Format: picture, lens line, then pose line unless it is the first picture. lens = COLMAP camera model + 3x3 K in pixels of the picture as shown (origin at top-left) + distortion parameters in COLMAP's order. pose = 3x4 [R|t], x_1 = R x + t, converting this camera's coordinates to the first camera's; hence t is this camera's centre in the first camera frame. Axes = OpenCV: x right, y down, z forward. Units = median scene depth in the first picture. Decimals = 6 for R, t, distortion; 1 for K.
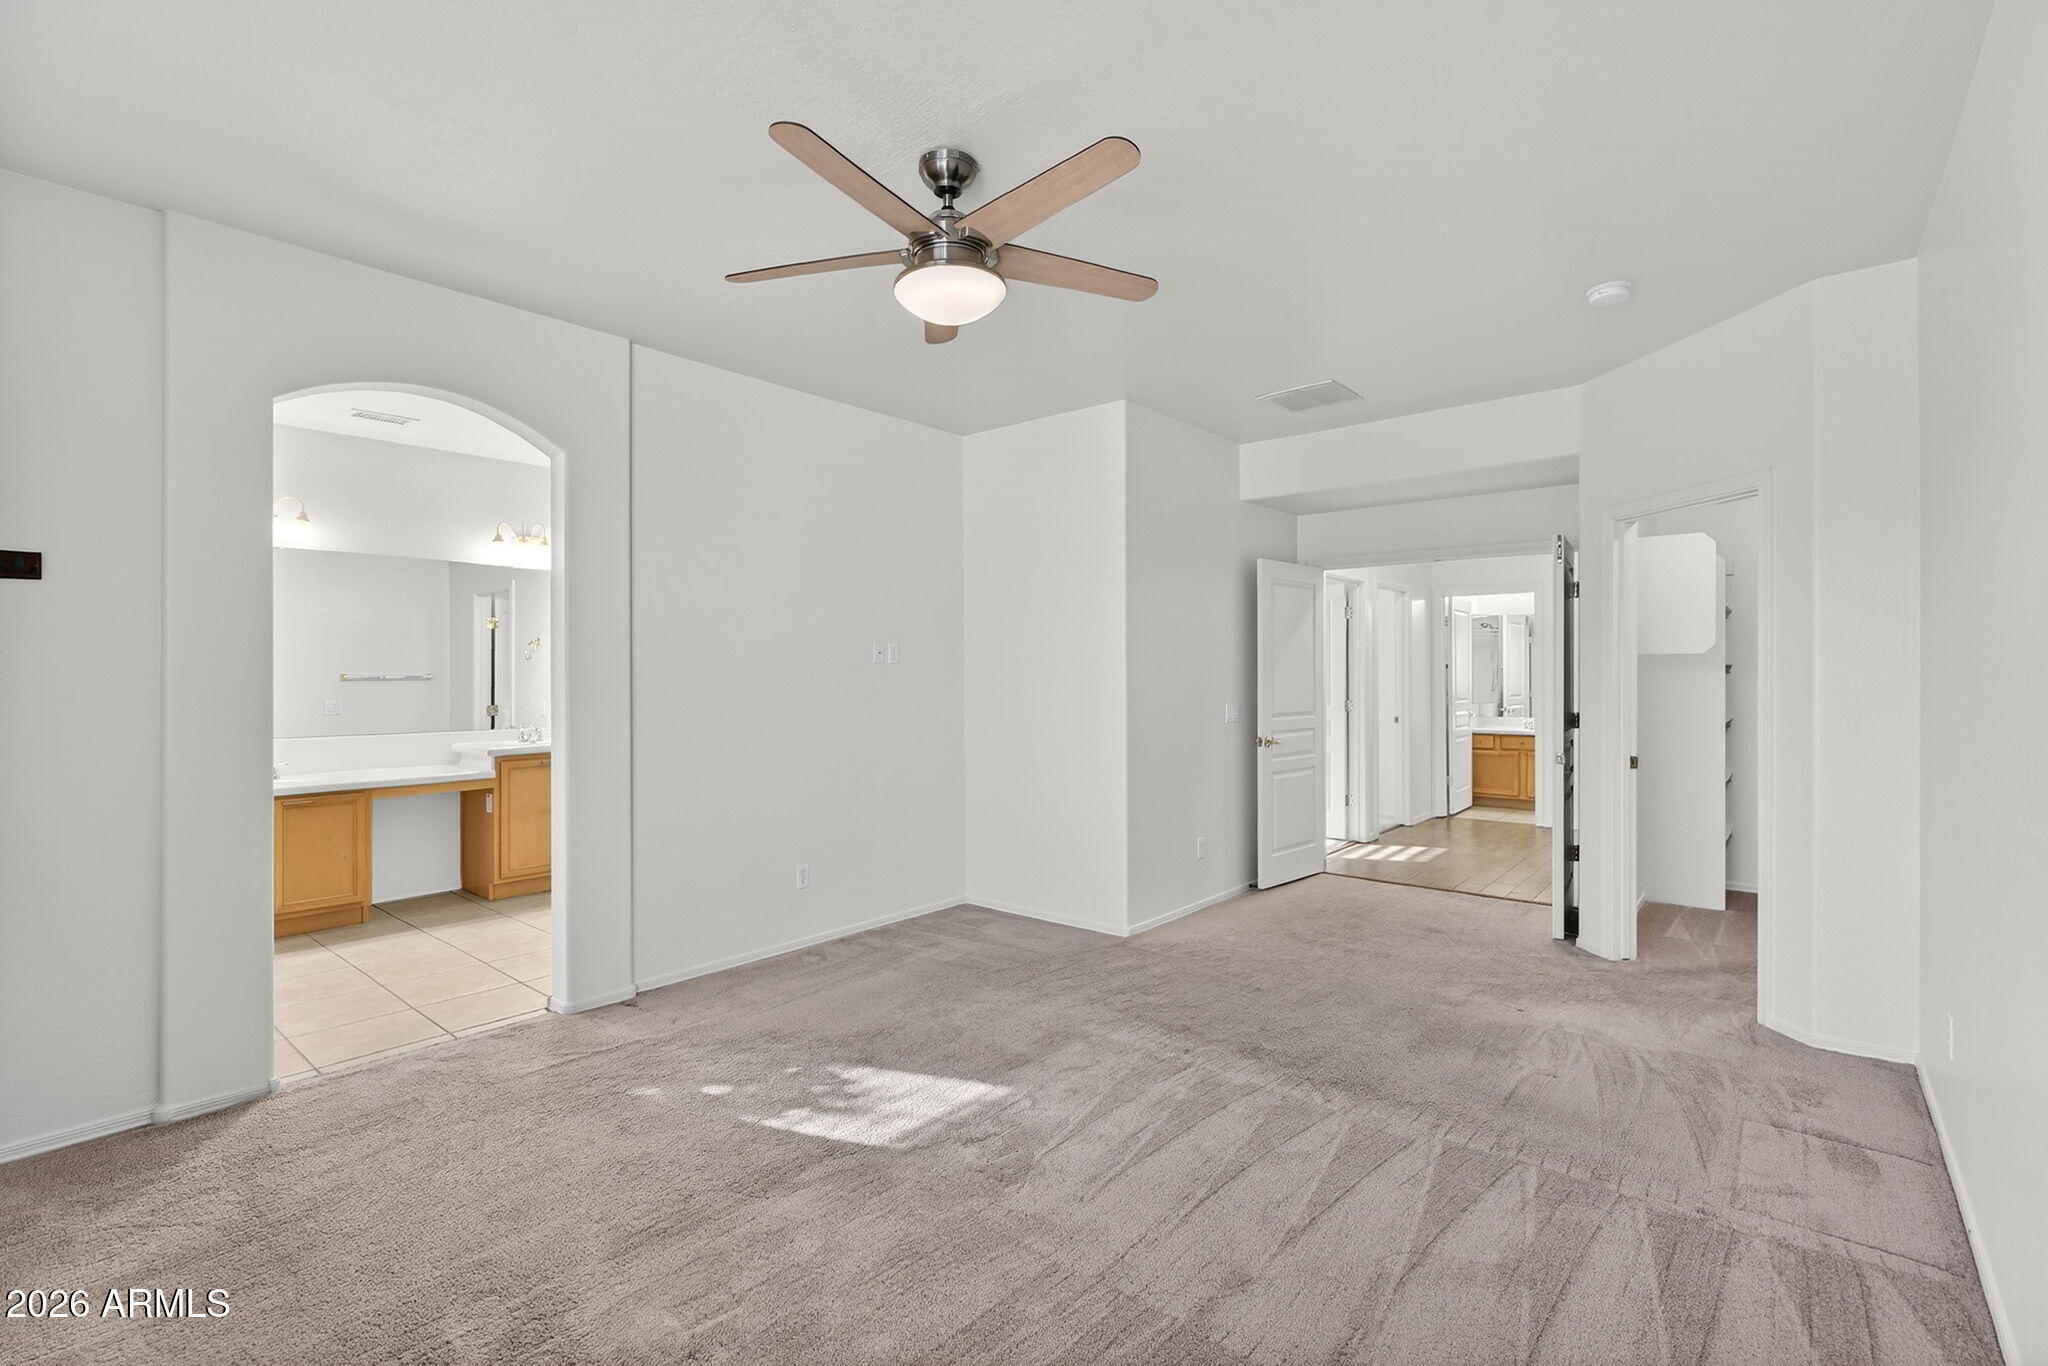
lens RADIAL K [[928.8, 0, 1026.0], [0, 928.8, 676.2], [0, 0, 1]] dist [-0.015253, 0.001622]
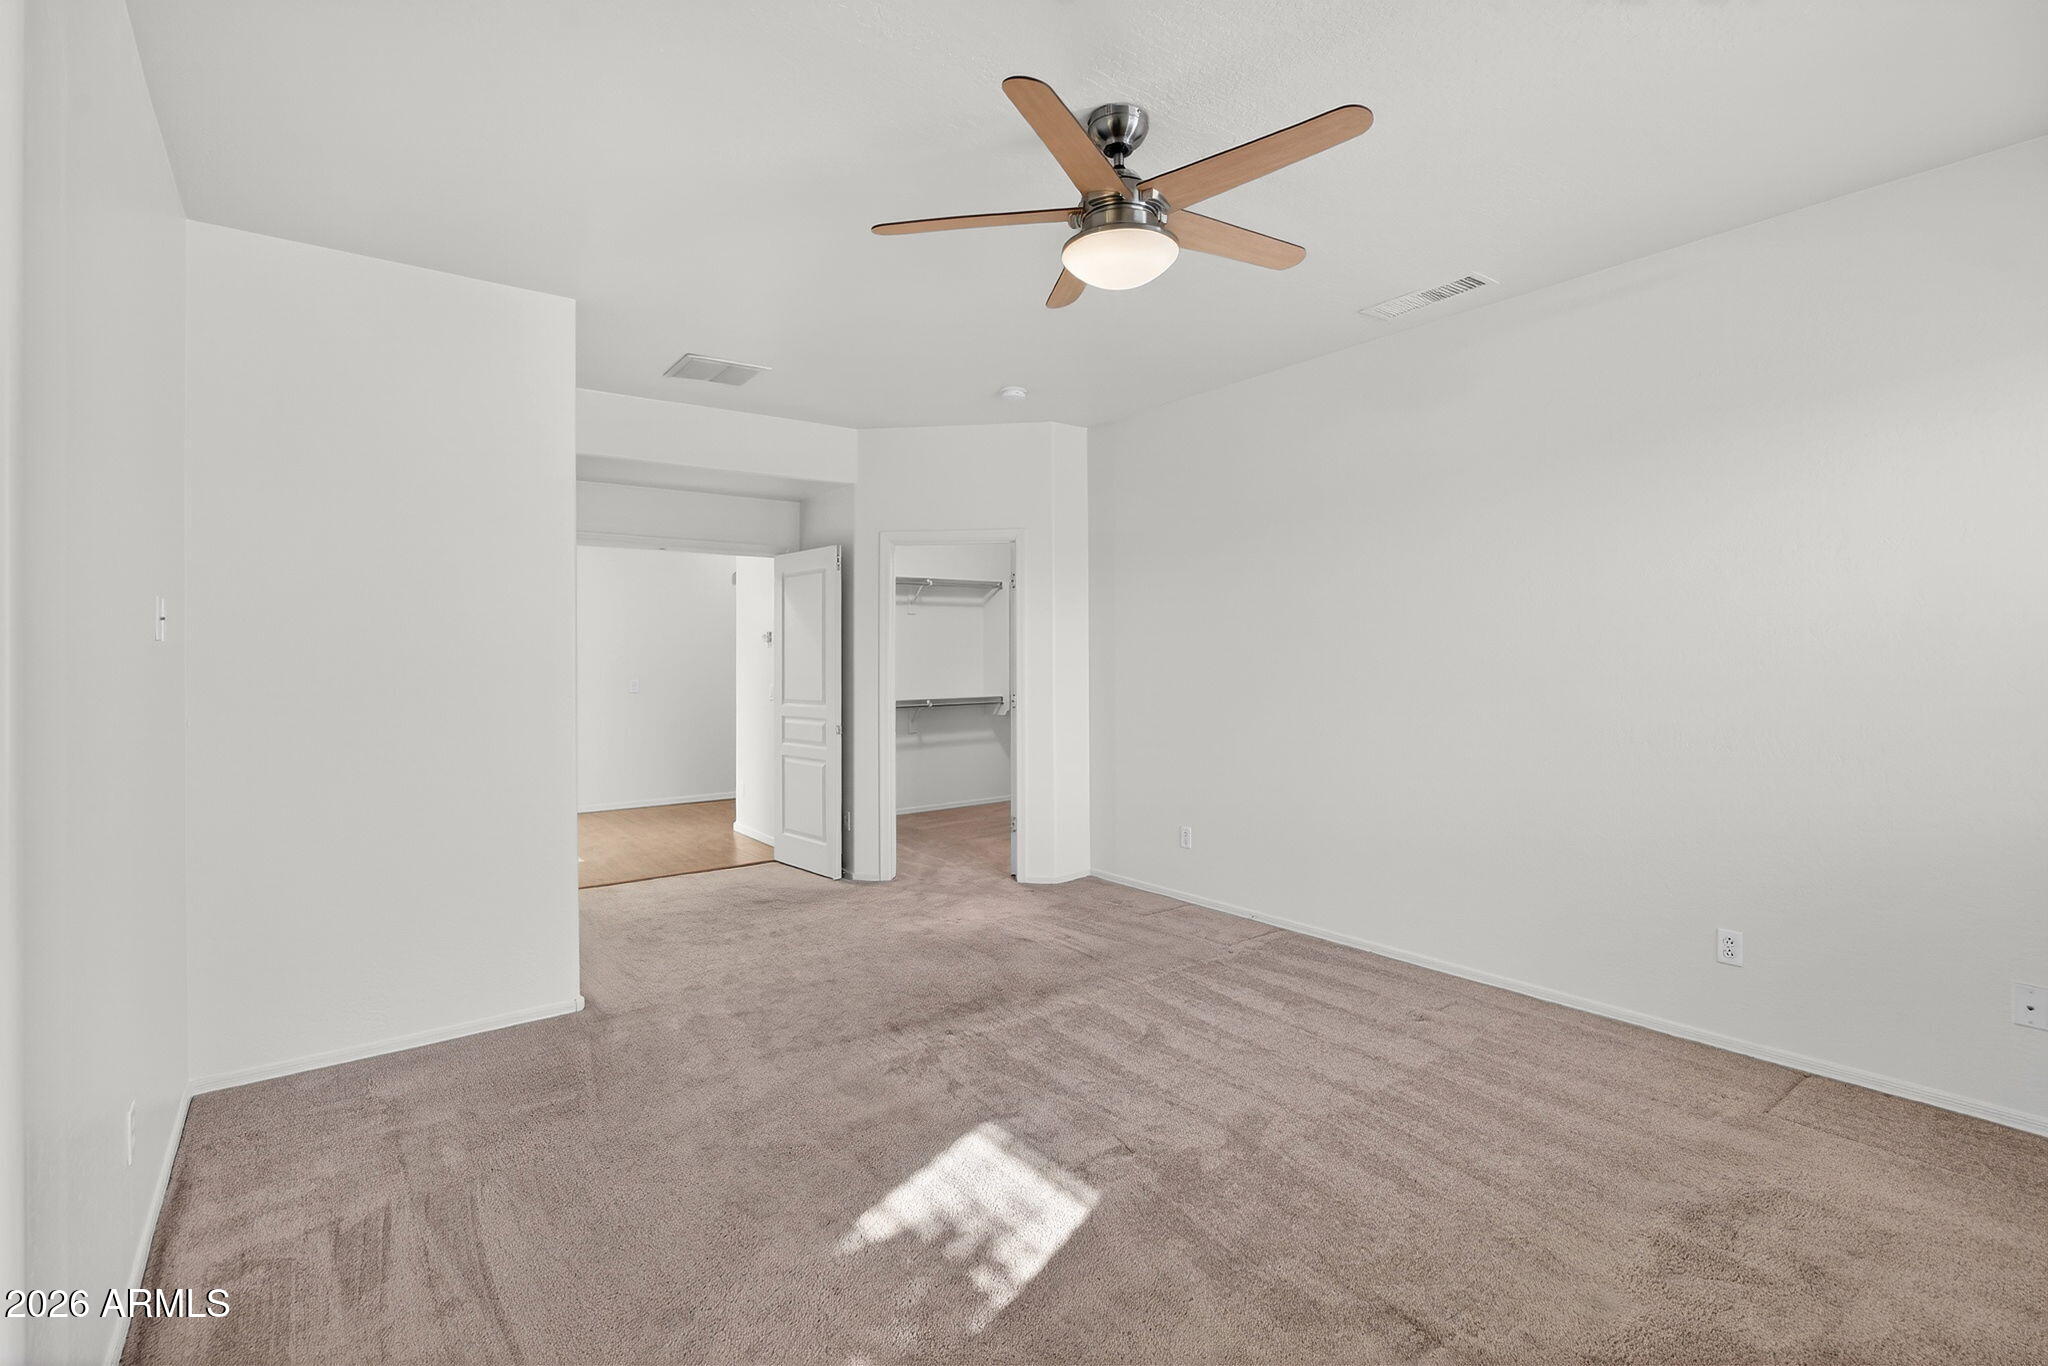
lens RADIAL K [[928.8, 0, 1026.7], [0, 928.8, 672.0], [0, 0, 1]] dist [-0.015253, 0.001622]
pose [[0.209174, -0.012602, 0.977797, -0.844155], [0.008981, 0.999900, 0.010966, 0.001086], [-0.977837, 0.006487, 0.209266, 0.743700]]
